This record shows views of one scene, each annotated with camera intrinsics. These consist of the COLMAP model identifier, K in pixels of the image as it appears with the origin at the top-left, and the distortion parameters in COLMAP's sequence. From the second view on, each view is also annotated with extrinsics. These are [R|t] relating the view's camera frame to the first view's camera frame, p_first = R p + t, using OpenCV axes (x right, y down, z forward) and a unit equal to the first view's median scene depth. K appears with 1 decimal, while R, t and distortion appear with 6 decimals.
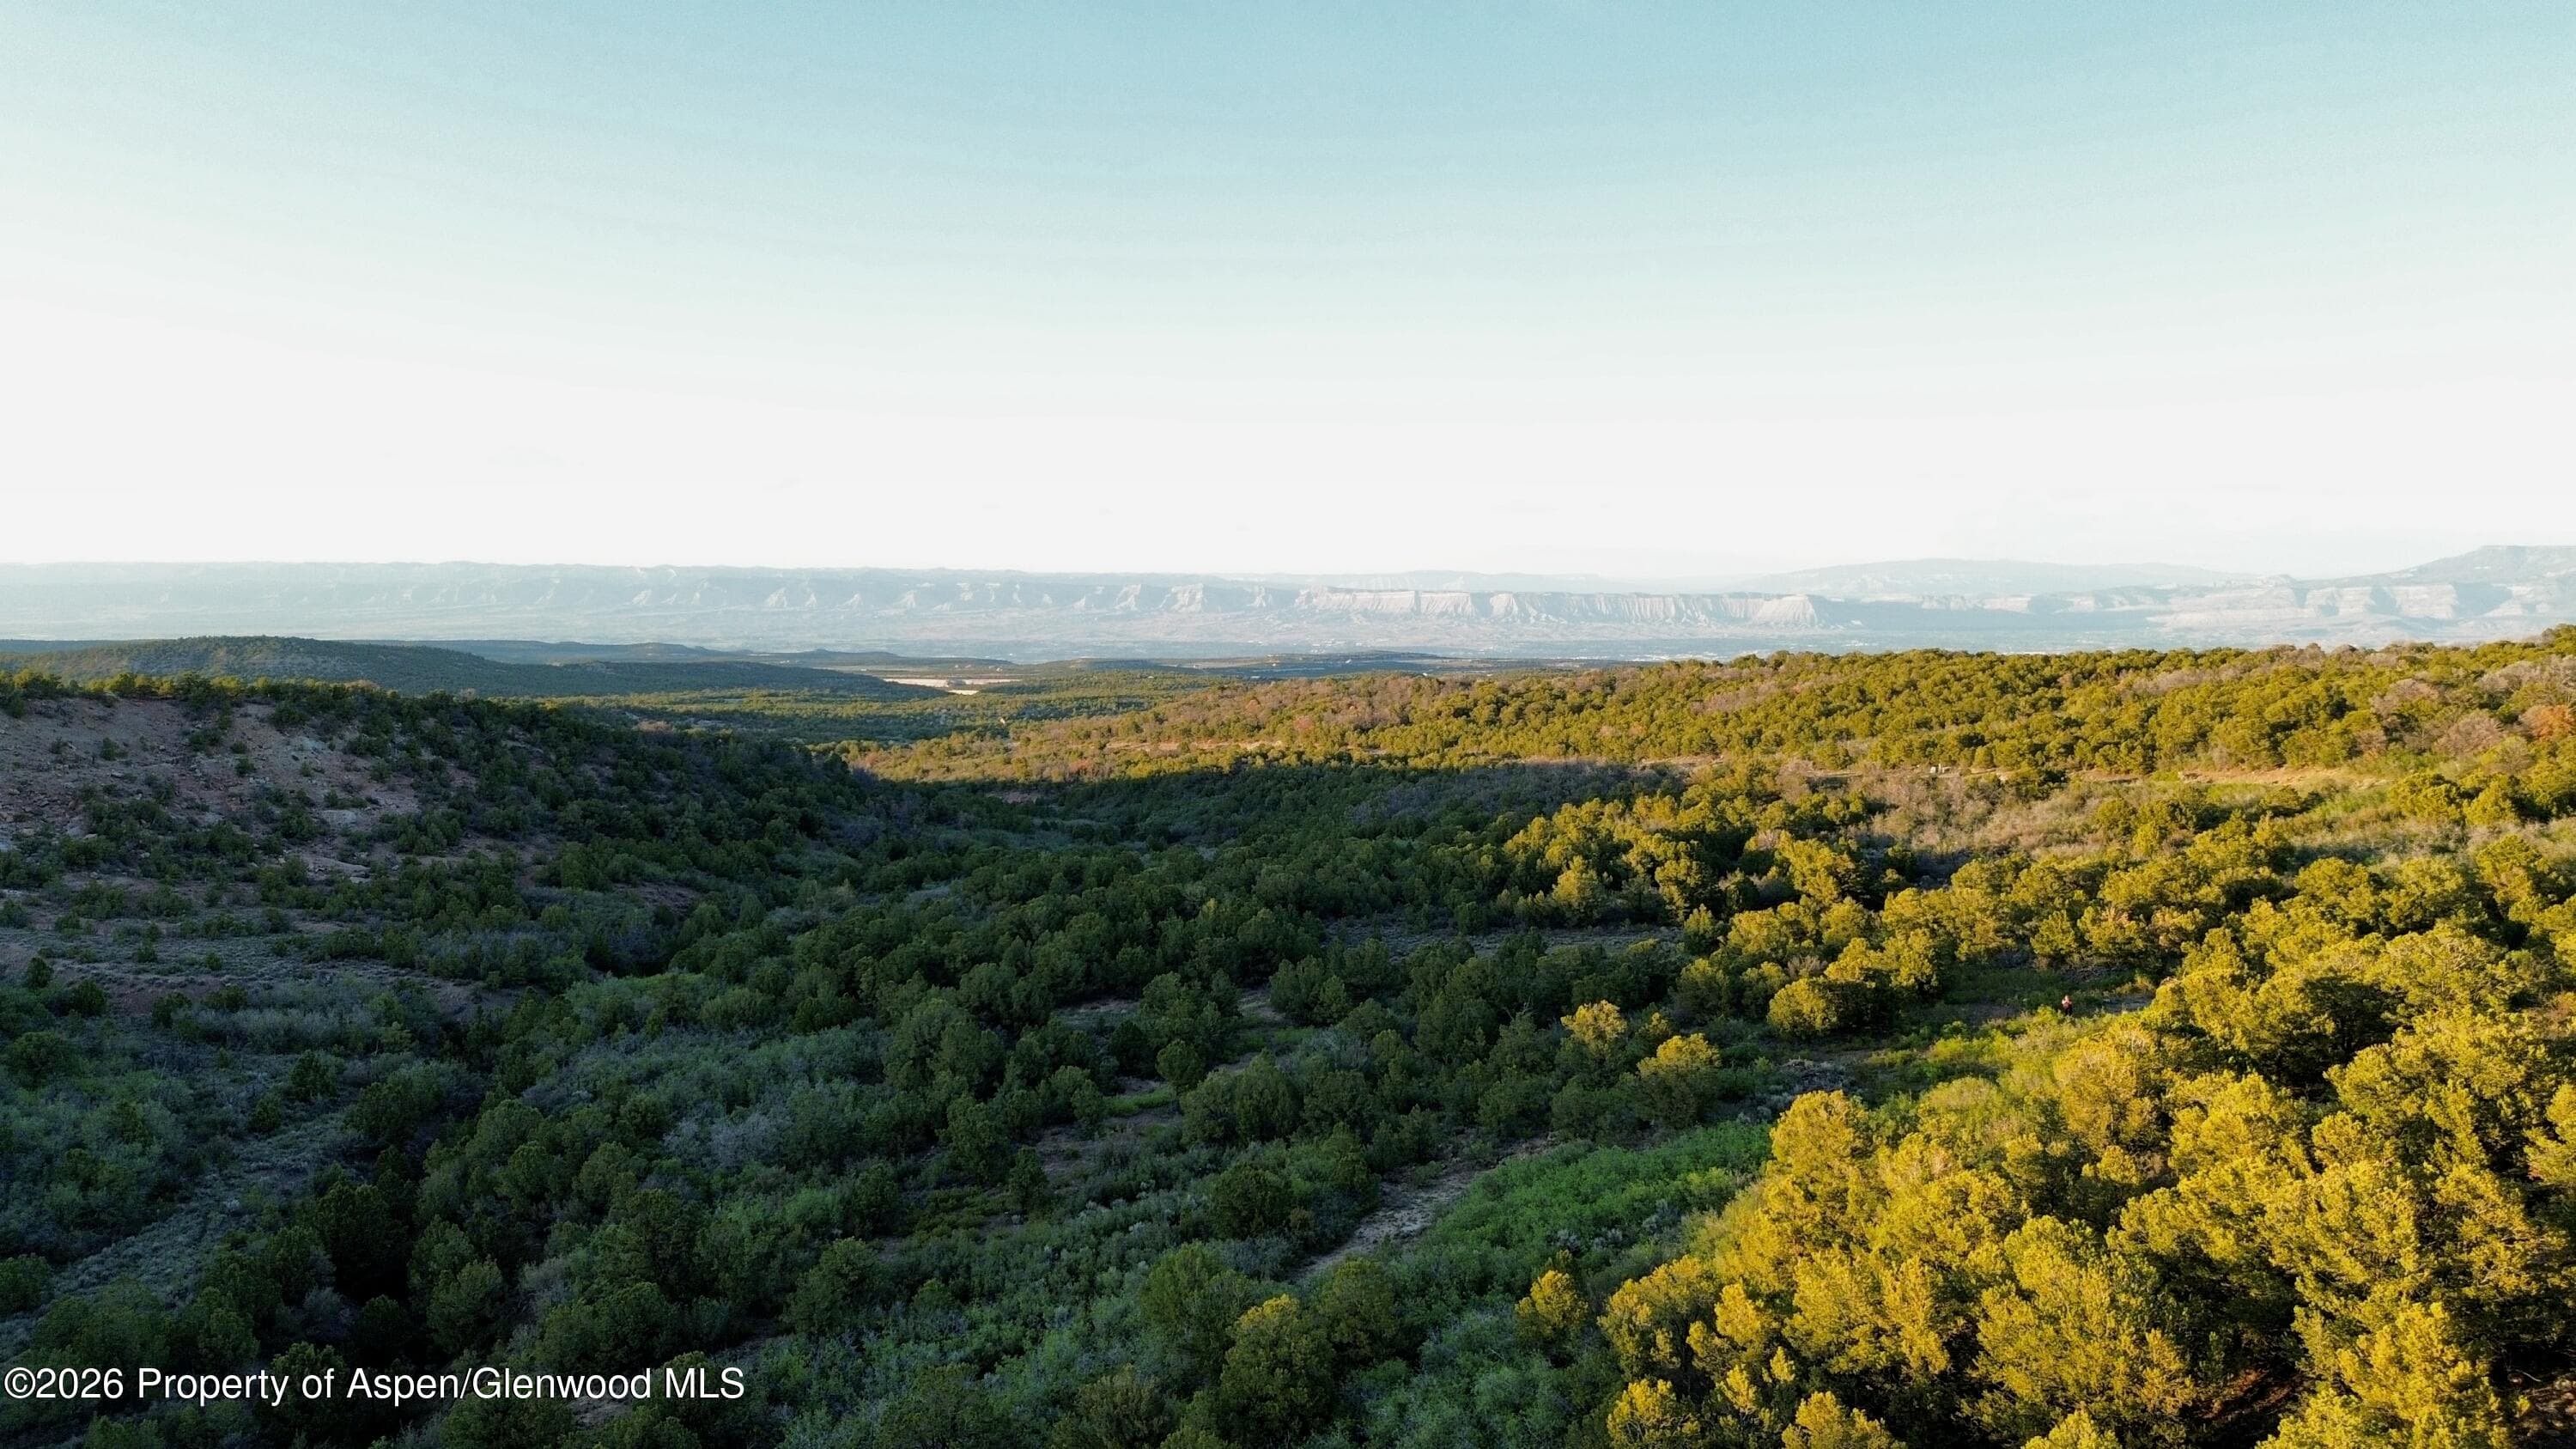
lens RADIAL K [[1823.1, 0, 1288.0], [0, 1823.1, 724.5], [0, 0, 1]] dist [0.098187, -0.099552]
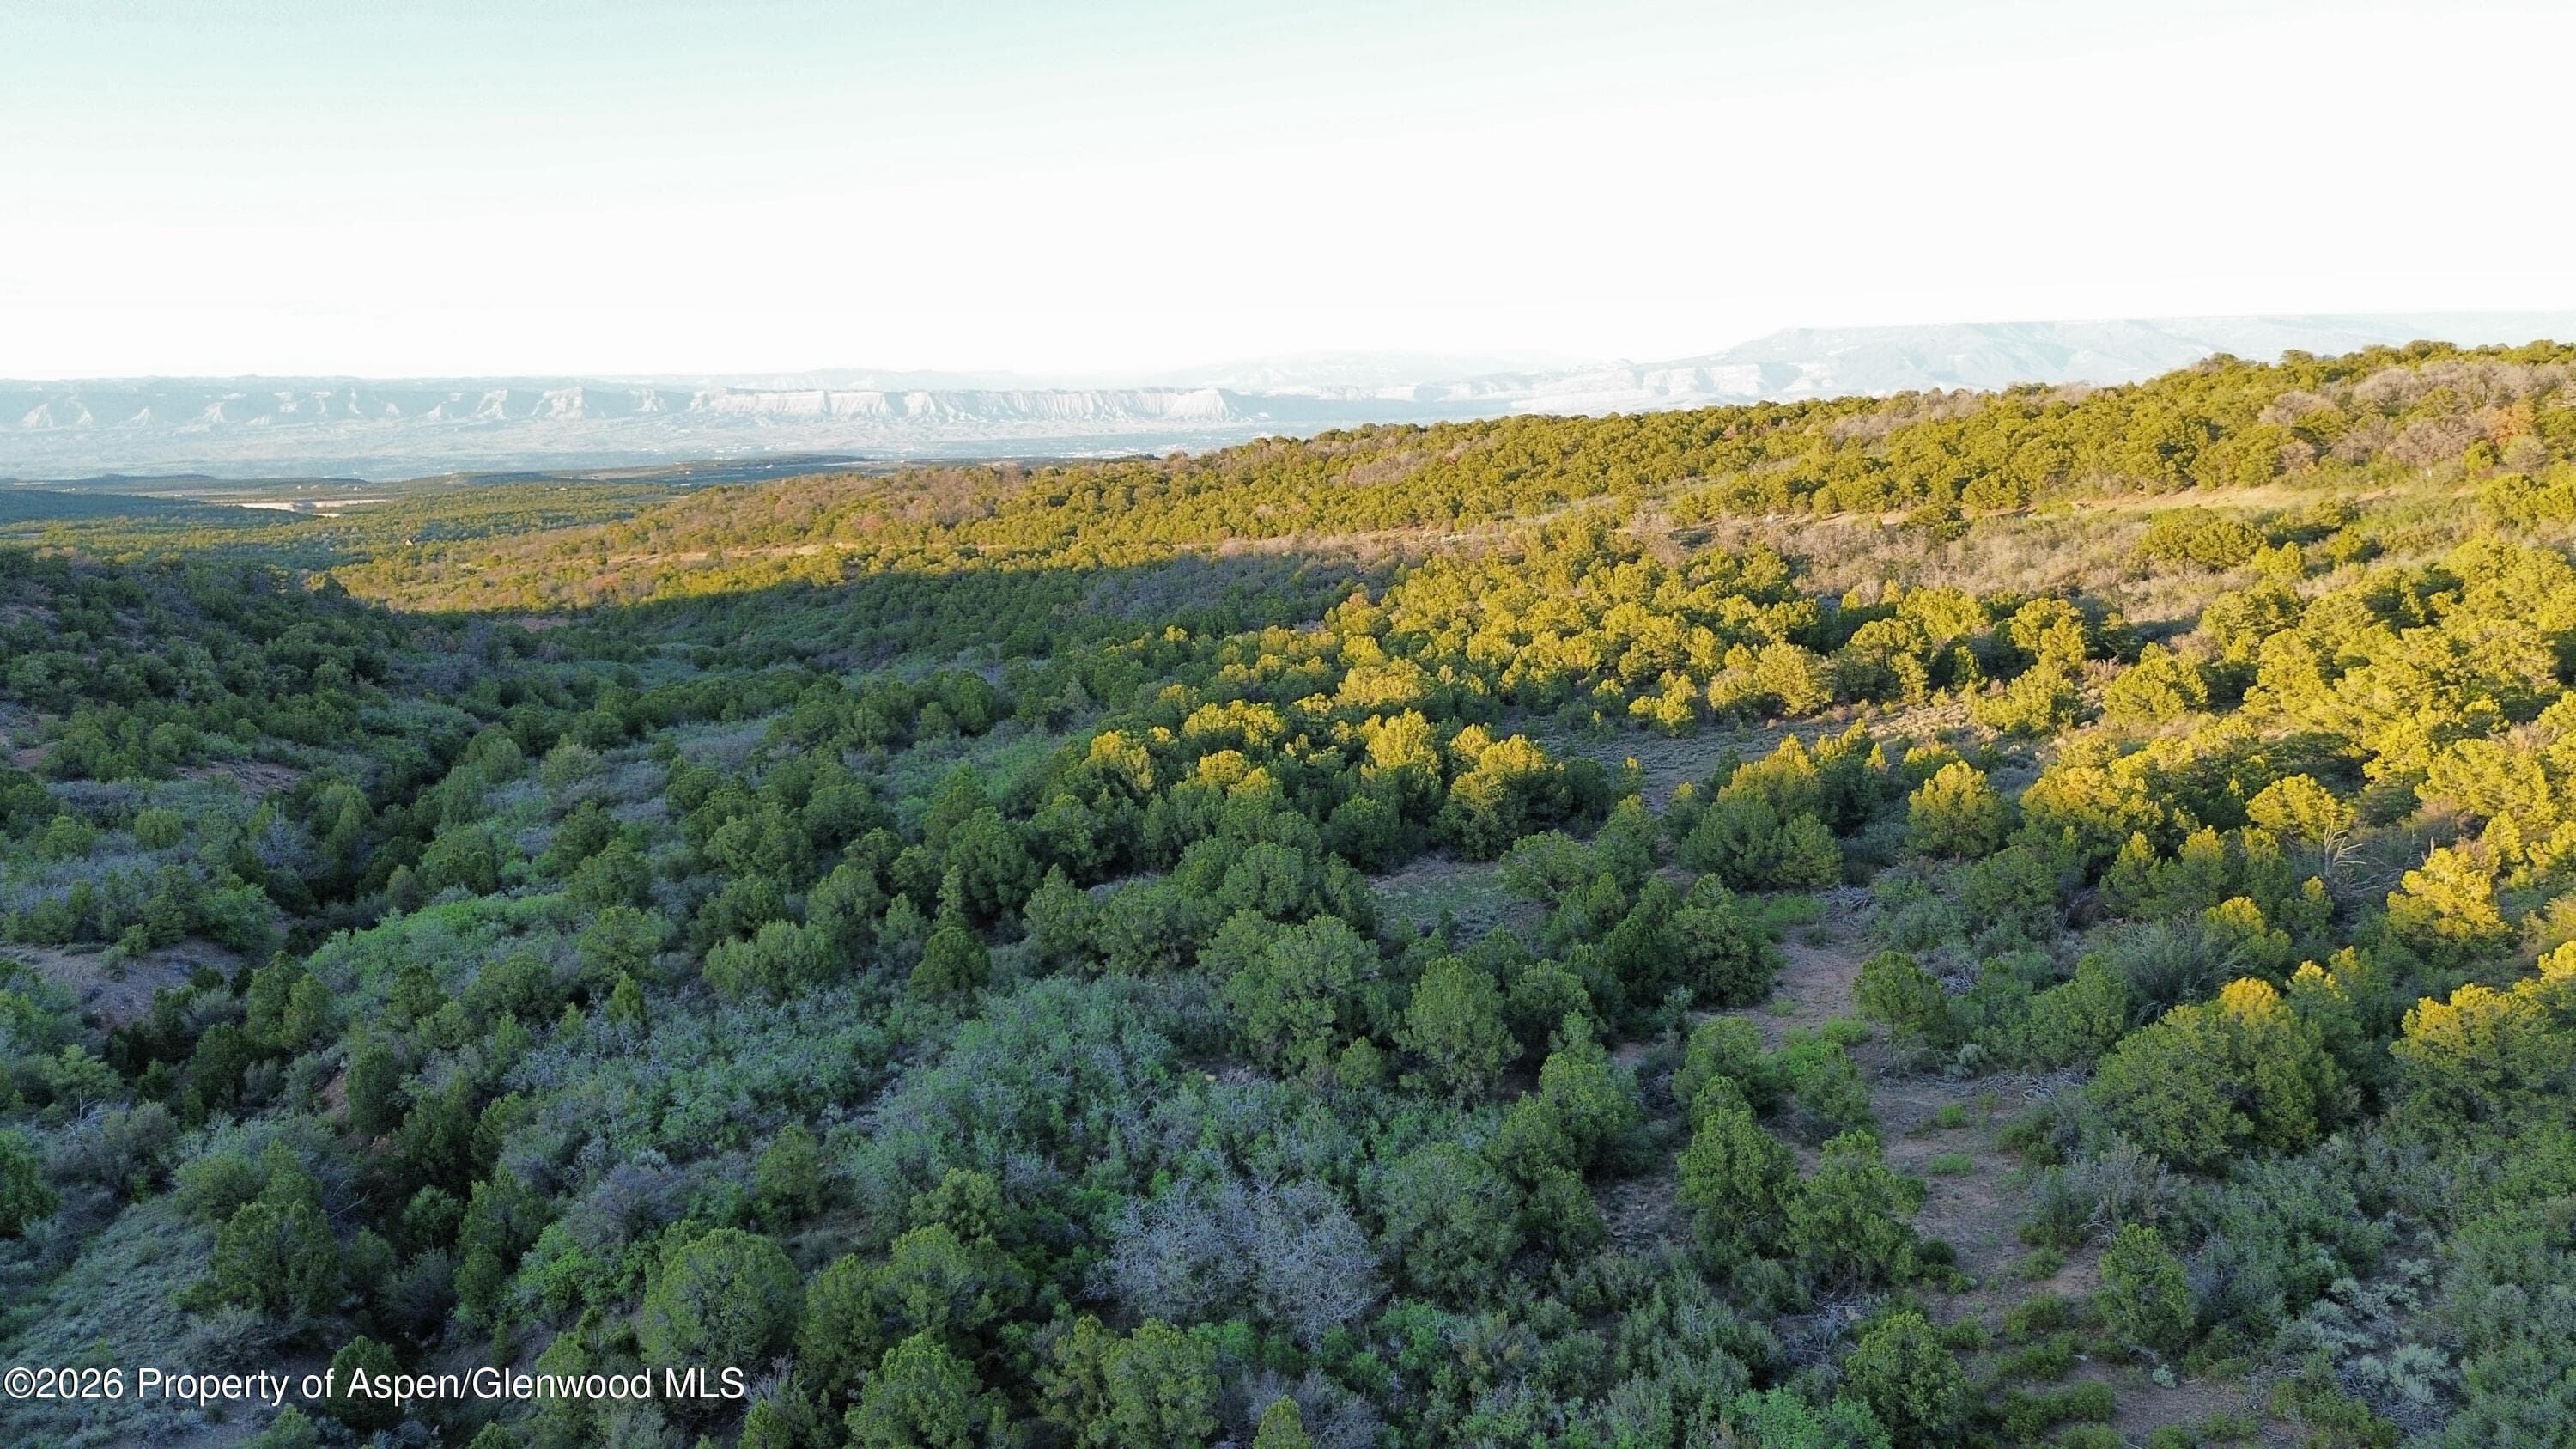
lens RADIAL K [[1823.8, 0, 1288.0], [0, 1823.8, 724.5], [0, 0, 1]] dist [0.084924, -0.083058]
pose [[0.950371, -0.080266, 0.300587, -0.106263], [0.047310, 0.992196, 0.115365, 0.006271], [-0.307501, -0.095419, 0.946751, 0.132569]]
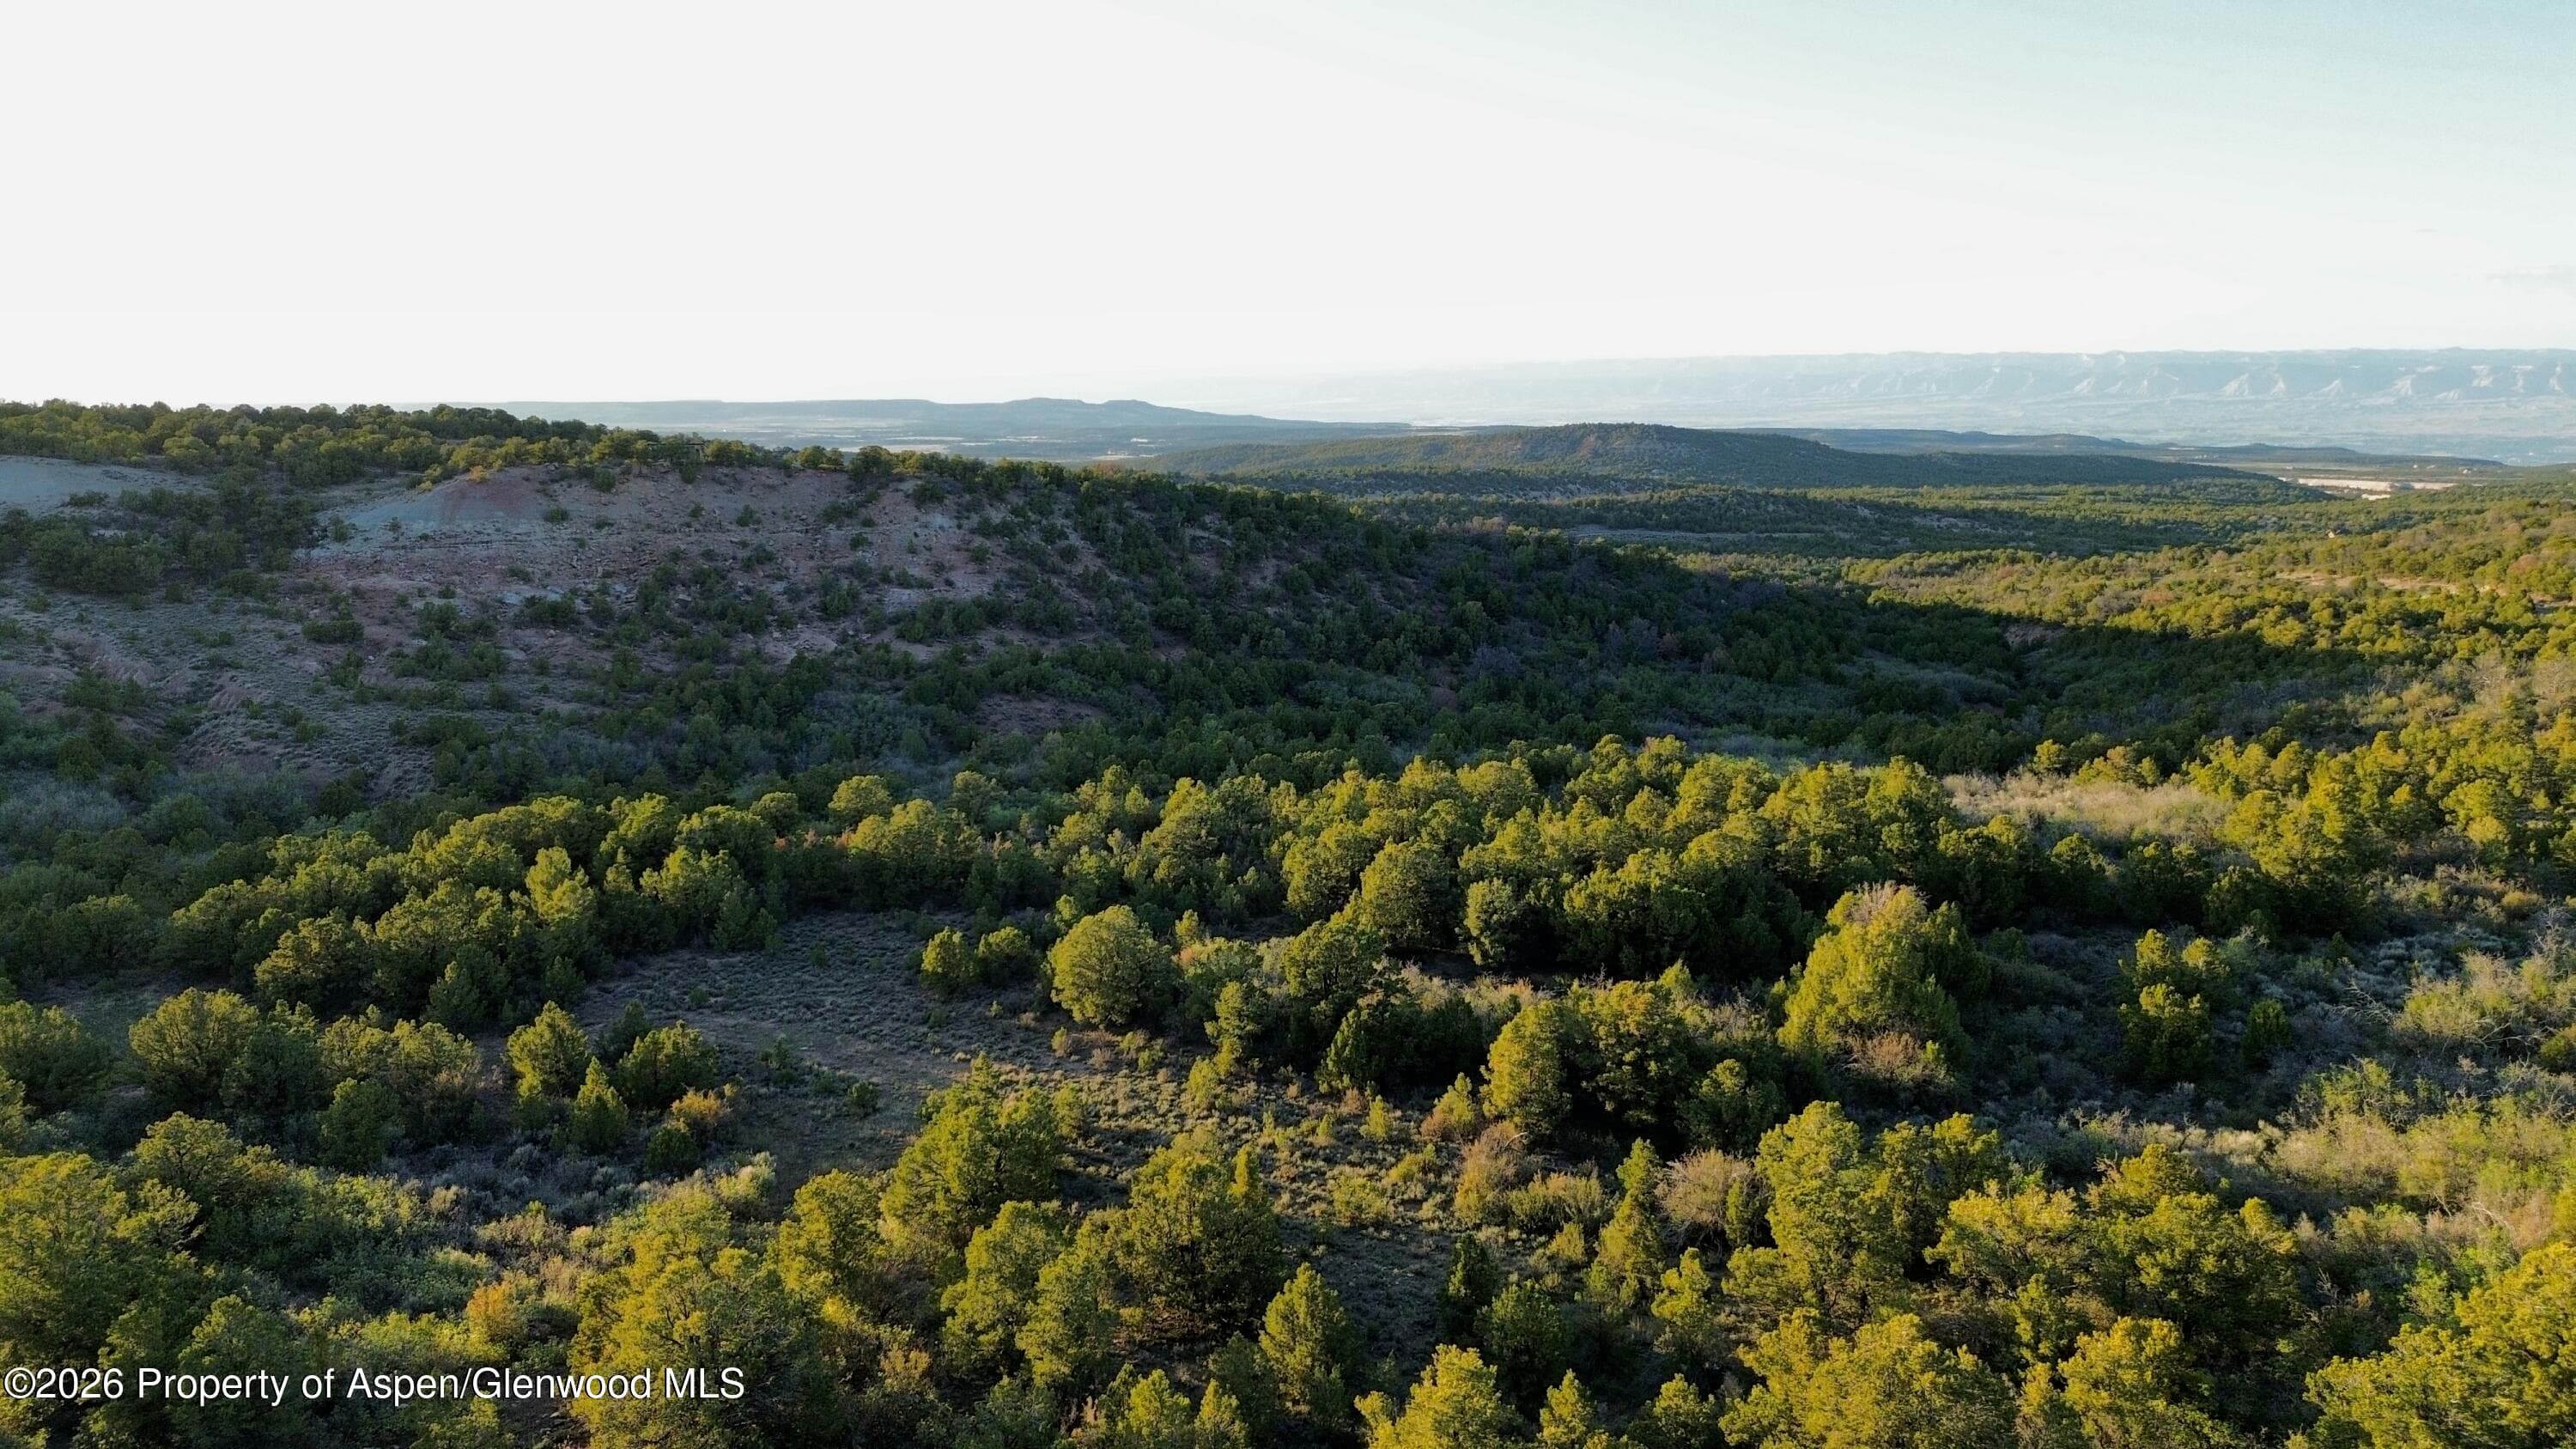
lens RADIAL K [[1827.2, 0, 1288.0], [0, 1827.2, 724.5], [0, 0, 1]] dist [0.085791, -0.093983]
pose [[0.738080, 0.121967, -0.663598, 0.197345], [-0.047119, 0.990442, 0.129633, -0.012449], [0.673066, -0.064411, 0.736772, 0.265873]]
